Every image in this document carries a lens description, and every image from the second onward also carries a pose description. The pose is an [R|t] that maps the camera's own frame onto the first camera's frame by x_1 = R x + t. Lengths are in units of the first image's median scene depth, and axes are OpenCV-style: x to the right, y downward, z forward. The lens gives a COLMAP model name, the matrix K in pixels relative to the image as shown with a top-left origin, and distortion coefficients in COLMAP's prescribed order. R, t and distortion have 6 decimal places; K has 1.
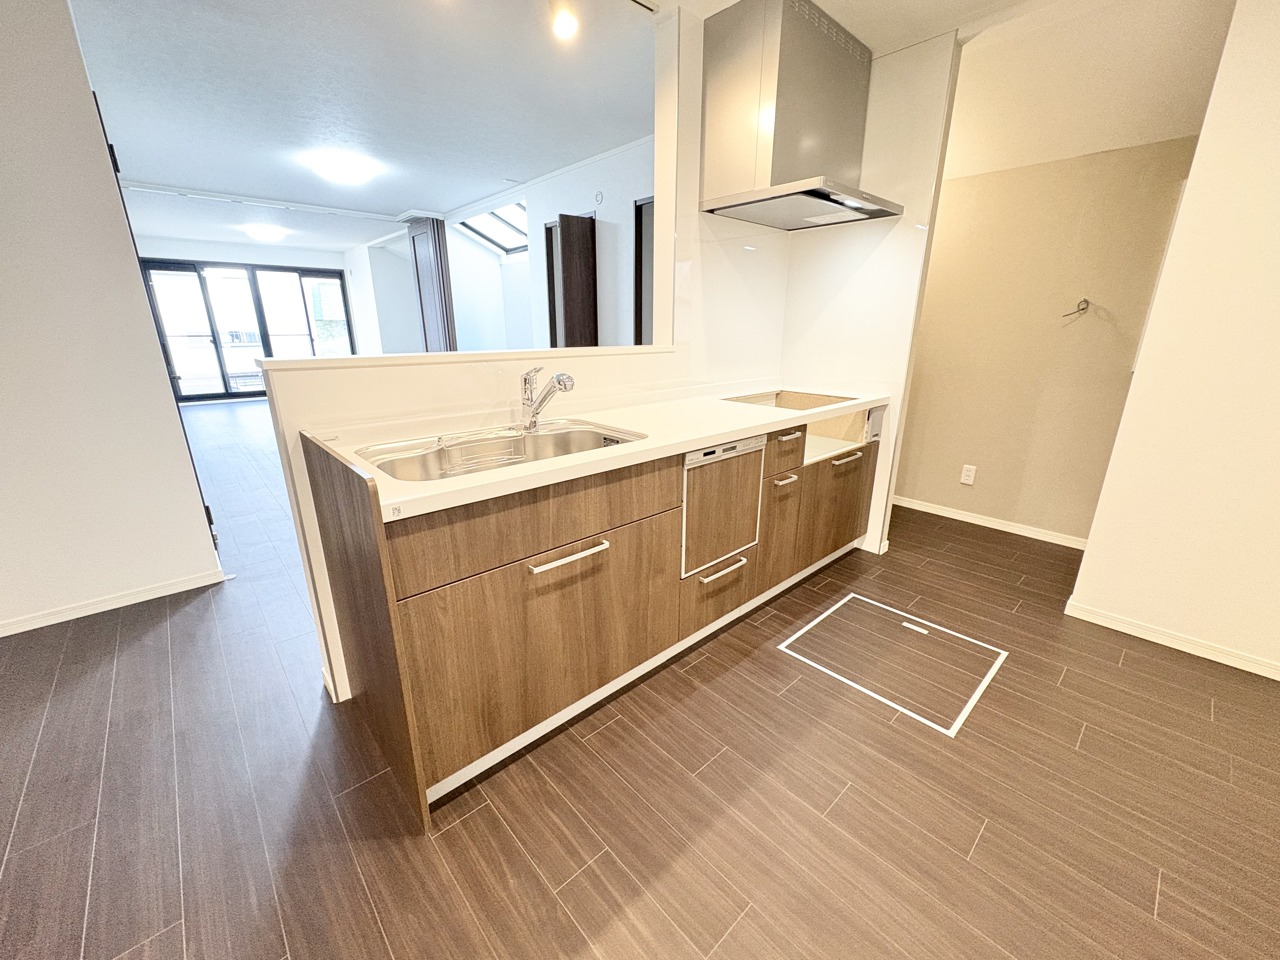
lens RADIAL K [[511.2, 0, 635.9], [0, 511.2, 481.4], [0, 0, 1]] dist [0.001530, -0.000071]
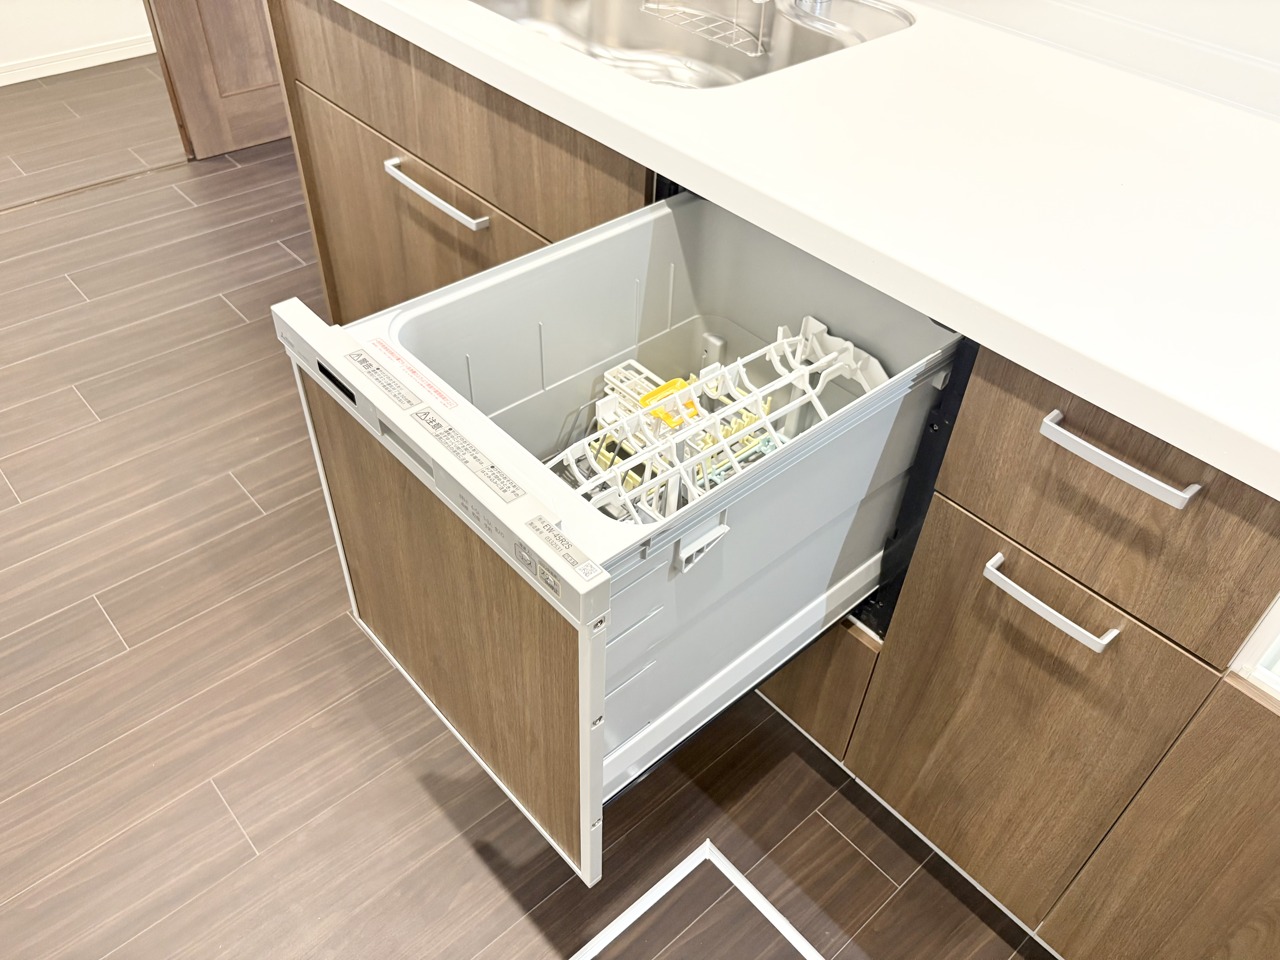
lens RADIAL K [[974.5, 0, 642.0], [0, 974.5, 477.2], [0, 0, 1]] dist [0.016689, 0.002400]
pose [[-0.015105, 0.676011, -0.736737, 0.825432], [-0.319815, 0.694848, 0.644132, -0.379308], [0.947360, 0.245348, 0.205703, 1.020925]]
